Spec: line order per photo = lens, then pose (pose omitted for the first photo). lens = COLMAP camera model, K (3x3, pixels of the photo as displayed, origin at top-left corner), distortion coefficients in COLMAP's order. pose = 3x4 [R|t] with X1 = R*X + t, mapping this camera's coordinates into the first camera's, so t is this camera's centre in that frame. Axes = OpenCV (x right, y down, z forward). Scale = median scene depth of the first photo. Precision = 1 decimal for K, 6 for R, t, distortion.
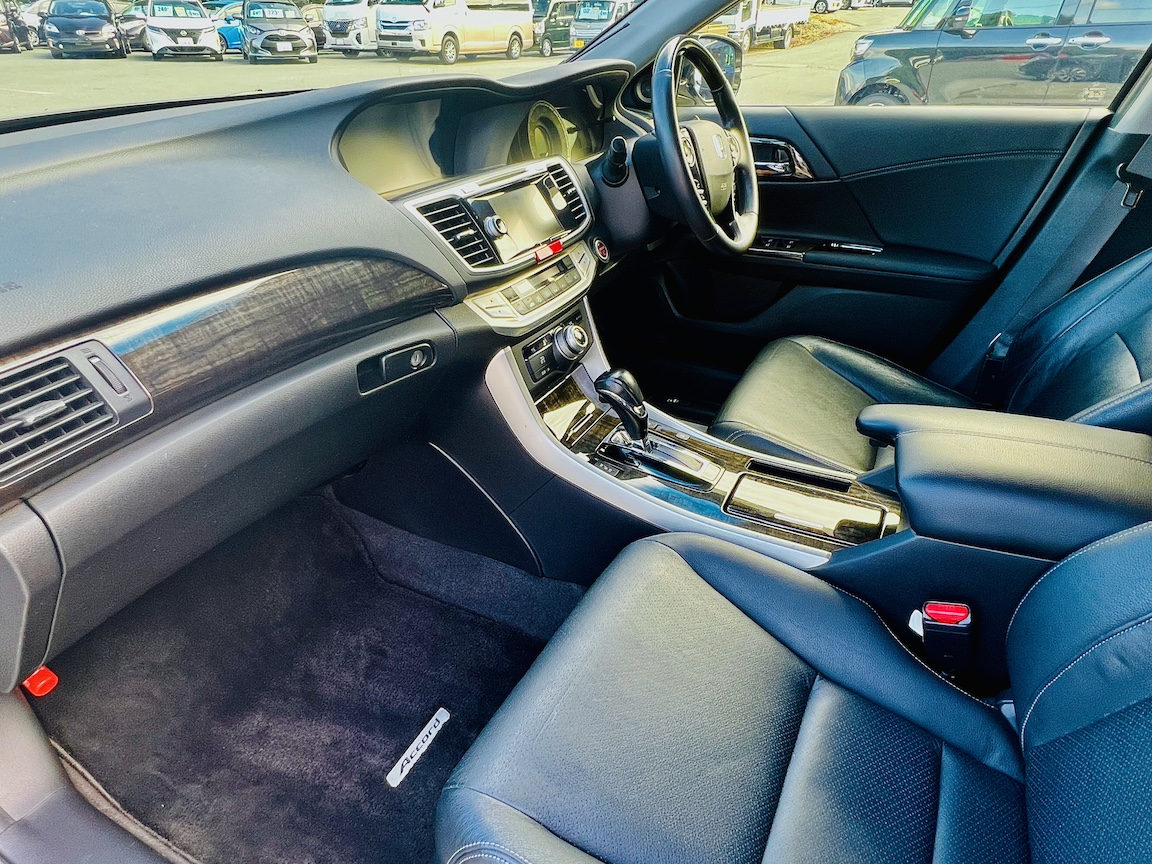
lens RADIAL K [[722.9, 0, 576.0], [0, 722.9, 432.0], [0, 0, 1]] dist [-0.000962, 0.000350]
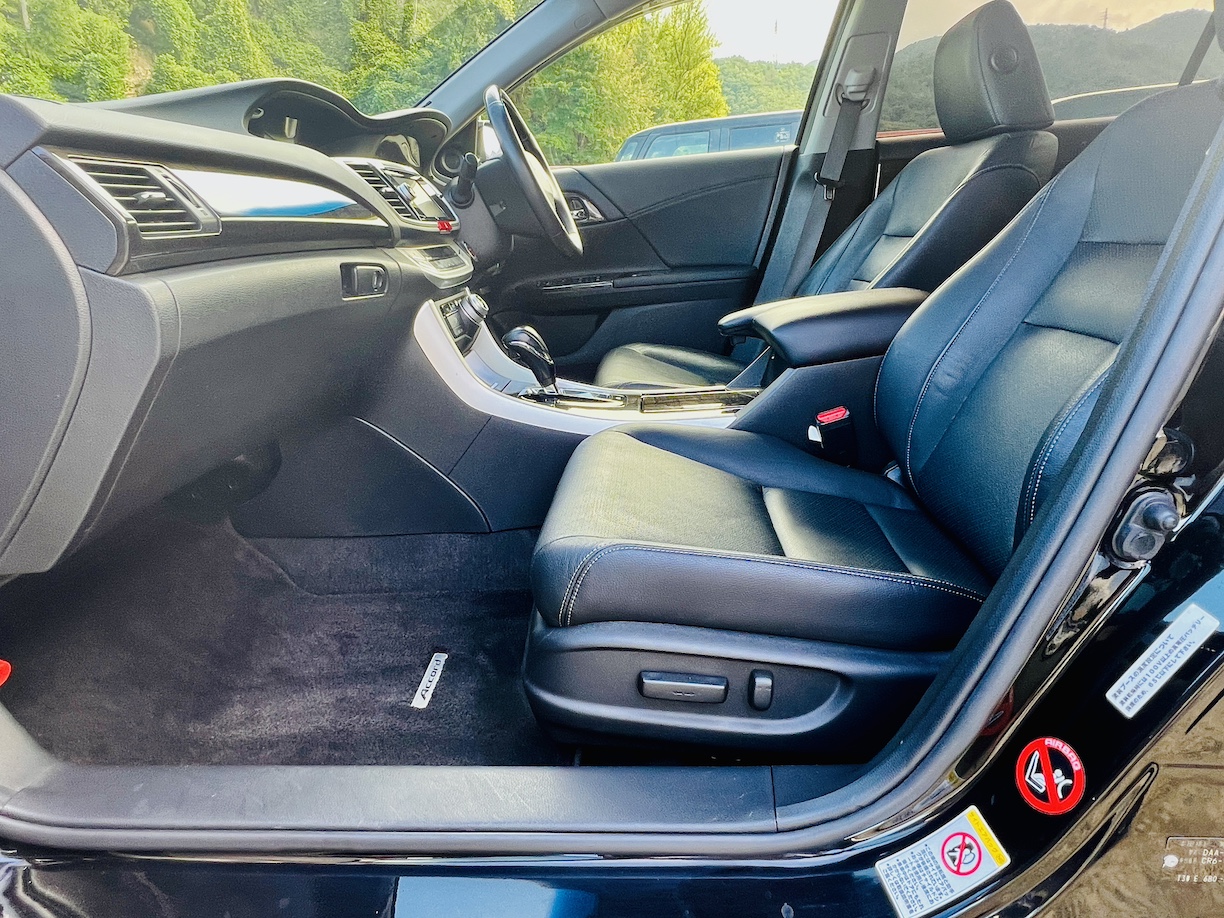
lens RADIAL K [[768.0, 0, 612.0], [0, 768.0, 459.0], [0, 0, 1]] dist [-0.000962, 0.000350]
pose [[0.908130, -0.173721, 0.380948, -0.306479], [0.256840, 0.949697, -0.179189, 0.363722], [-0.330657, 0.260570, 0.907066, -0.089441]]
